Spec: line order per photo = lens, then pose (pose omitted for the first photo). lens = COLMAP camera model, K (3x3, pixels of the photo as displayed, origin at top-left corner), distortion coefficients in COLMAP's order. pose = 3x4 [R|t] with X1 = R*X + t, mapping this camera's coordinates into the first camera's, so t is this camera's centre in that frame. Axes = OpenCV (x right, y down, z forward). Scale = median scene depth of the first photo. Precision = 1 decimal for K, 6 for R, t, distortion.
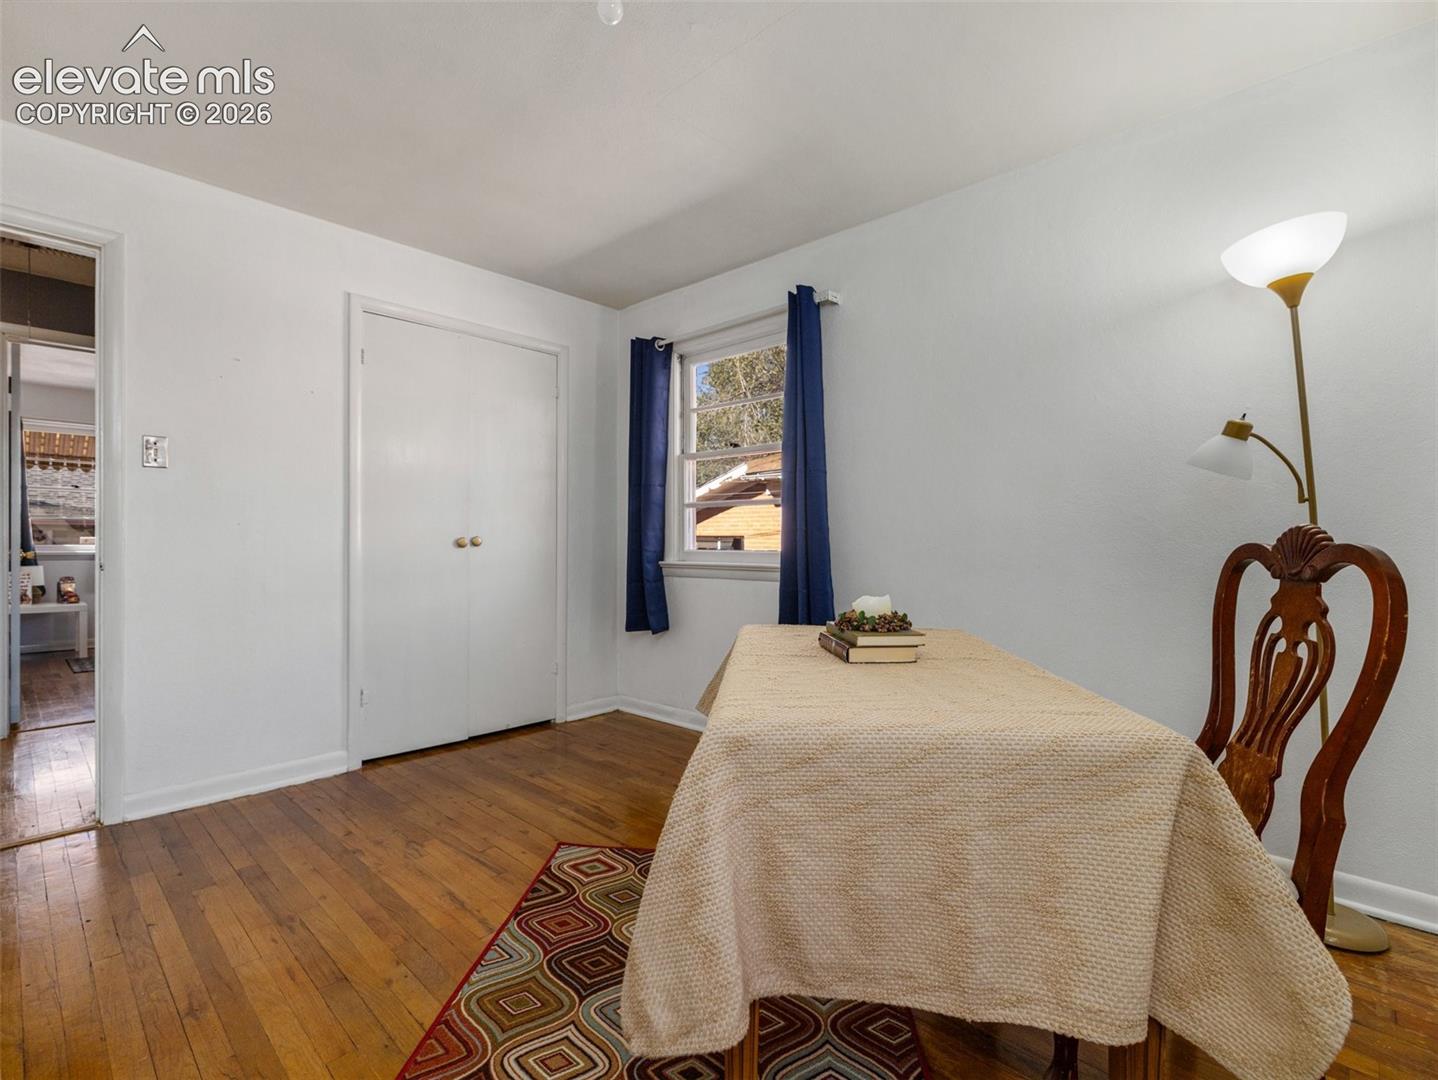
lens RADIAL K [[685.8, 0, 711.8], [0, 685.8, 537.5], [0, 0, 1]] dist [0.002425, -0.000304]
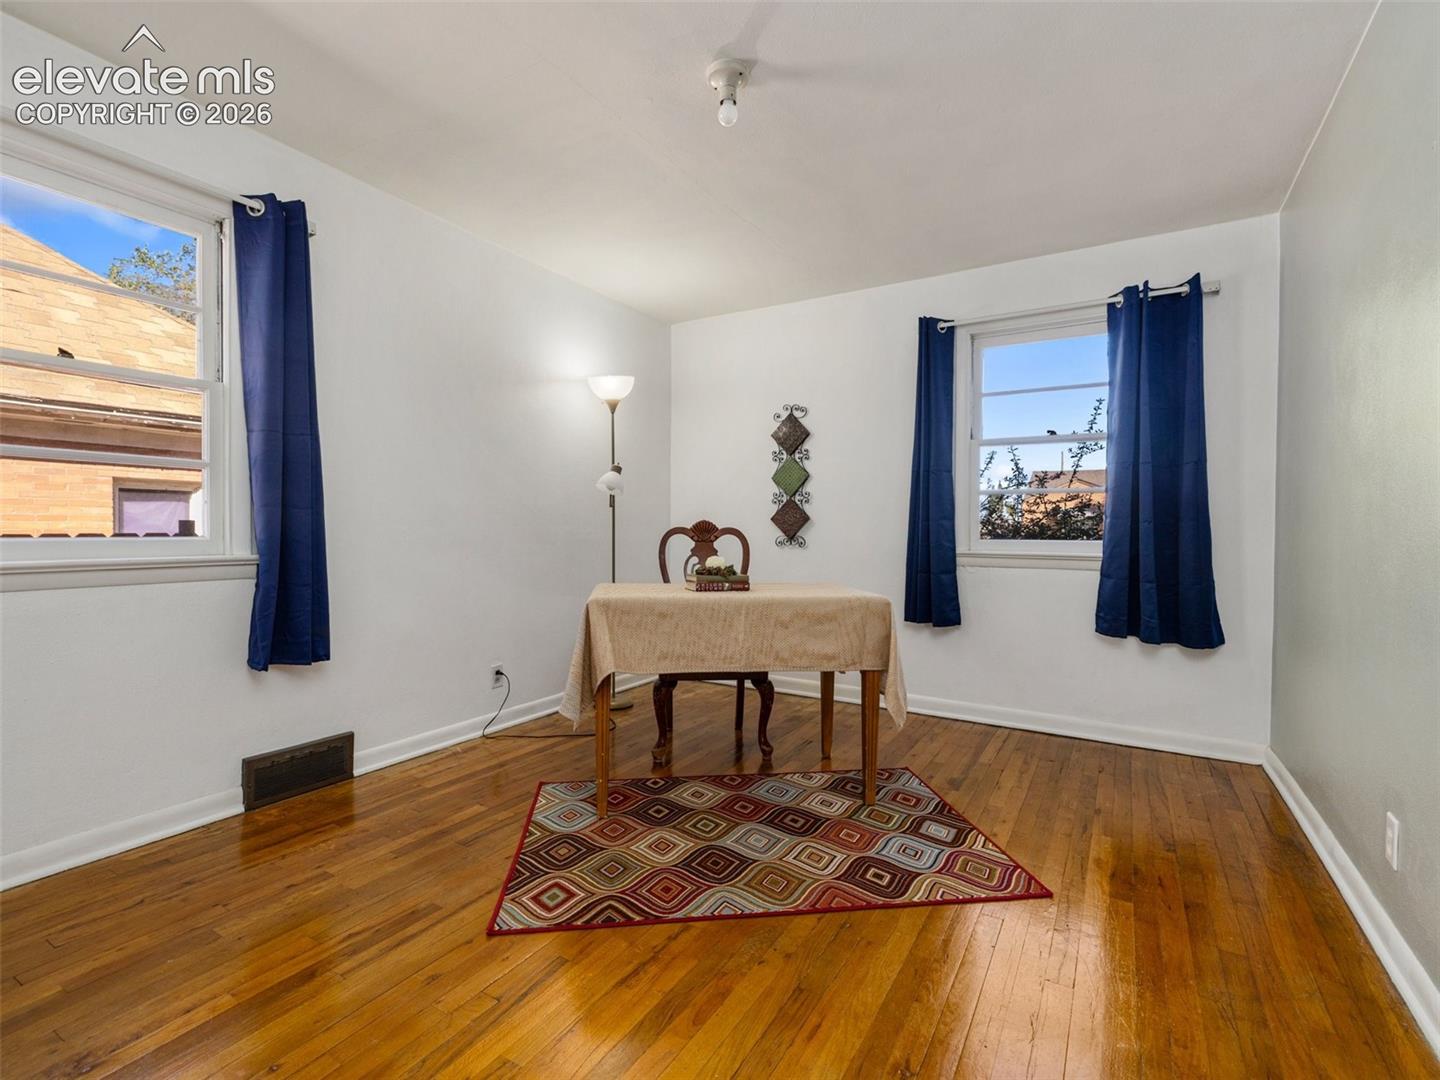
lens RADIAL K [[686.7, 0, 712.8], [0, 686.7, 537.5], [0, 0, 1]] dist [0.002425, -0.000304]
pose [[-0.228658, -0.022326, 0.973251, -1.371961], [-0.015203, 0.999697, 0.019360, -0.002089], [-0.973388, -0.010370, -0.228928, 1.290595]]
